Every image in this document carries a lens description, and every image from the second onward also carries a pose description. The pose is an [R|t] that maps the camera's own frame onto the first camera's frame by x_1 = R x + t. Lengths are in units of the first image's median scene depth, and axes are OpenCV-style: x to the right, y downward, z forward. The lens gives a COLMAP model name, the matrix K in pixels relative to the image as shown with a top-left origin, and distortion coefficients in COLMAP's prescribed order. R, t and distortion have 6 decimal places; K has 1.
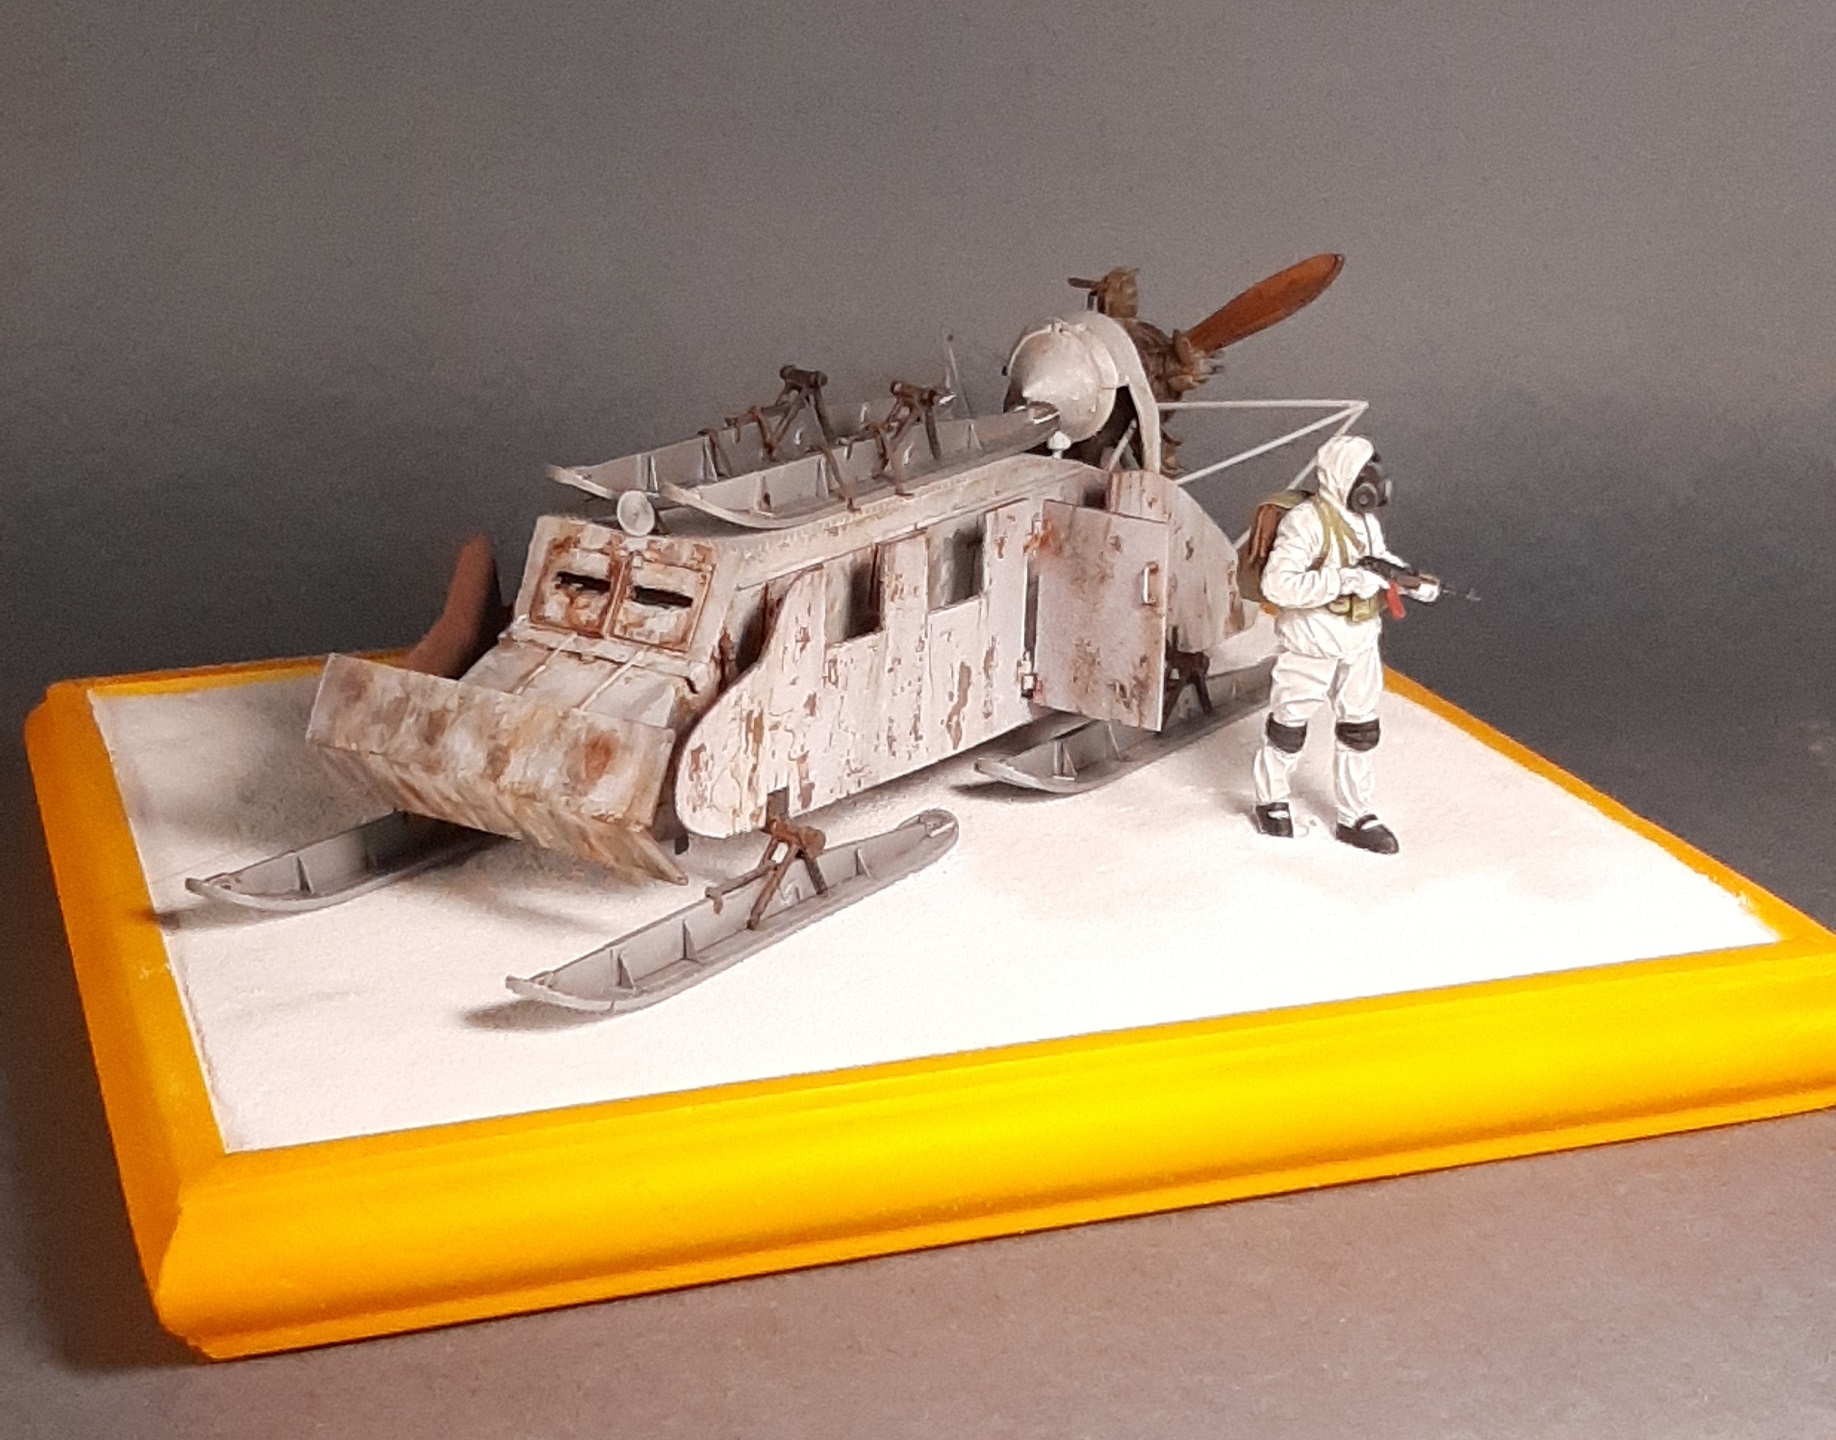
lens RADIAL K [[3131.9, 0, 907.3], [0, 3131.9, 722.7], [0, 0, 1]] dist [0.194380, 0.000000]
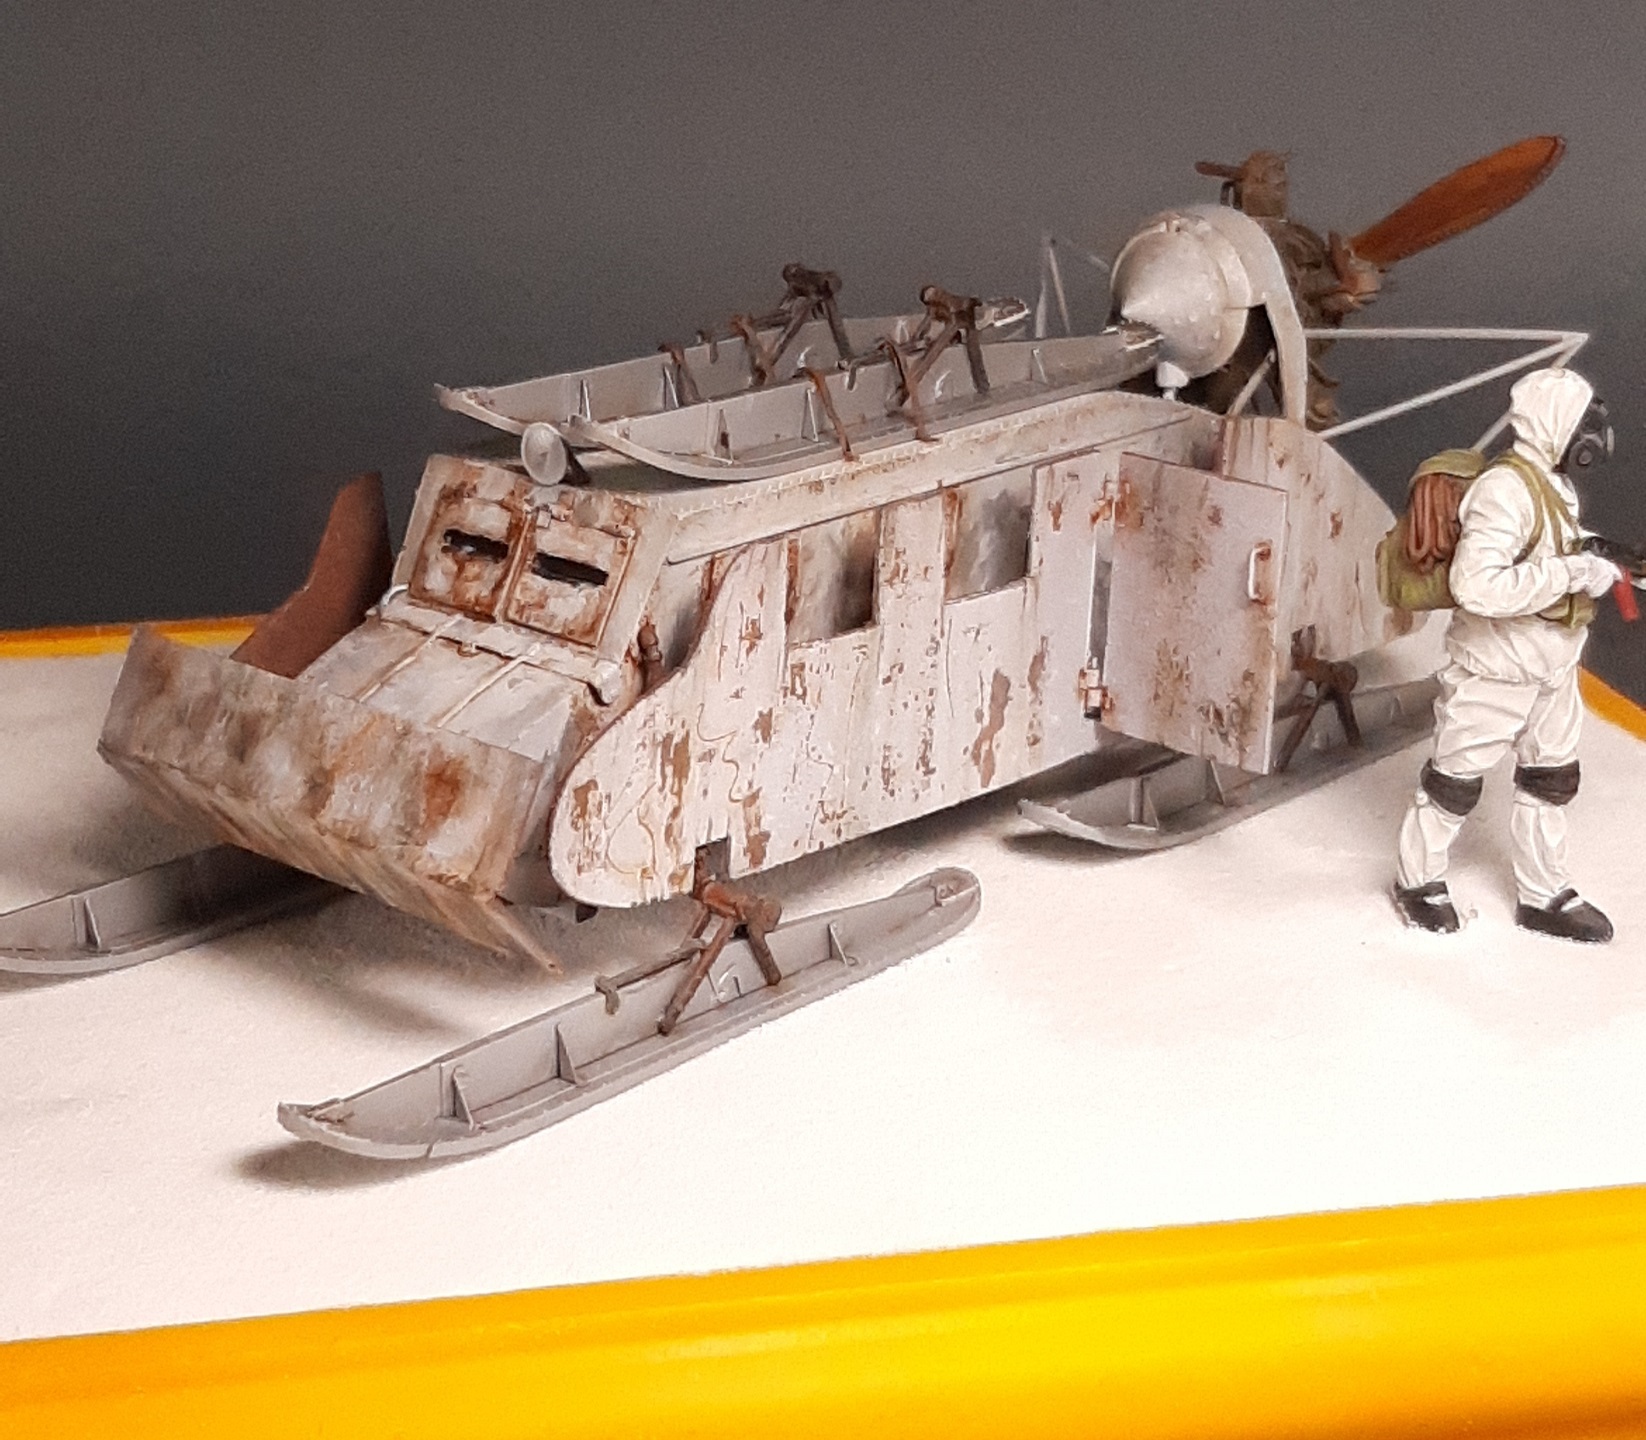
lens RADIAL K [[3074.9, 0, 830.3], [0, 3074.9, 709.2], [0, 0, 1]] dist [0.169595, 0.000000]
pose [[0.993082, 0.040367, -0.110266, 0.060065], [-0.038775, 0.999111, 0.016540, -0.021060], [0.110836, -0.012150, 0.993764, 0.283943]]
